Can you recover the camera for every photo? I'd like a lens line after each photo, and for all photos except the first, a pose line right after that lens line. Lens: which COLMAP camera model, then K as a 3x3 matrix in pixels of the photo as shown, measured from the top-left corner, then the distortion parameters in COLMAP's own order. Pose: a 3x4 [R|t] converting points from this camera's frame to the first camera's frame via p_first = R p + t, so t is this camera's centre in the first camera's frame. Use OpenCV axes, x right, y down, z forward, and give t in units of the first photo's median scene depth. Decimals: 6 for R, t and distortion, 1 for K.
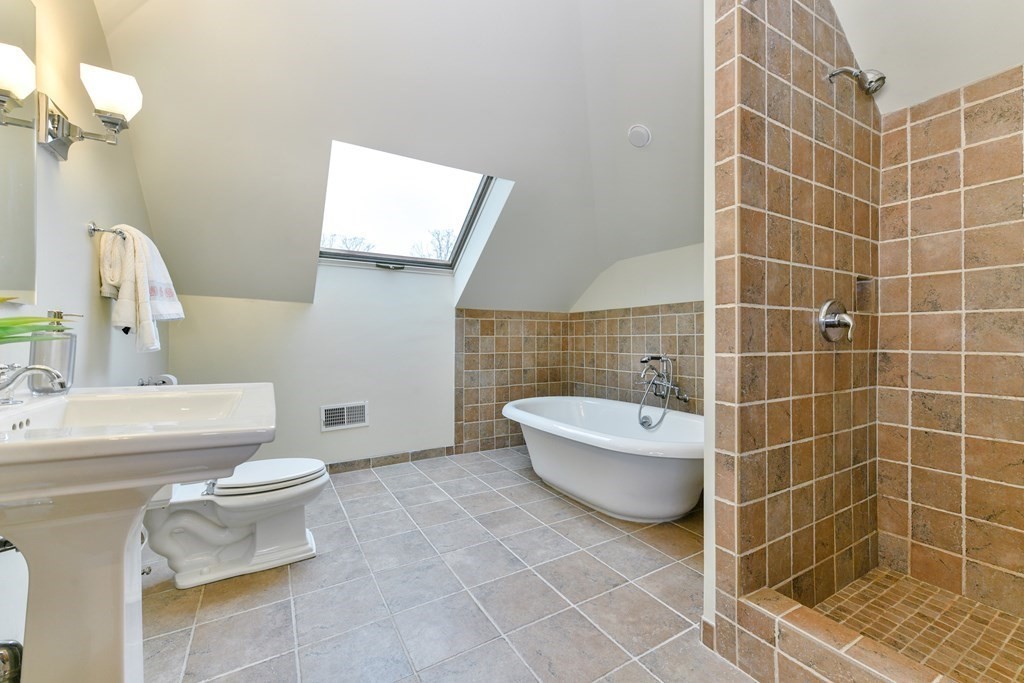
lens RADIAL K [[422.0, 0, 523.0], [0, 422.0, 337.6], [0, 0, 1]] dist [0.003432, -0.000178]
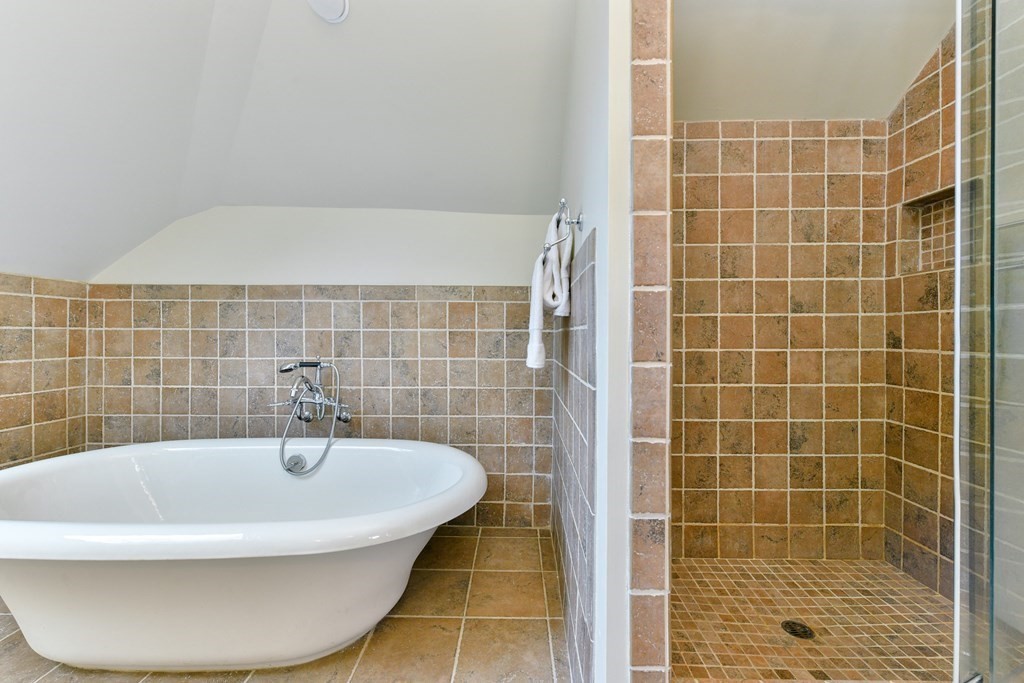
lens RADIAL K [[422.0, 0, 523.0], [0, 422.0, 337.6], [0, 0, 1]] dist [0.003432, -0.000178]
pose [[0.524030, 0.000540, 0.851699, -0.072392], [-0.010865, 0.999923, 0.006051, -0.001106], [-0.851630, -0.012425, 0.523996, 0.354547]]
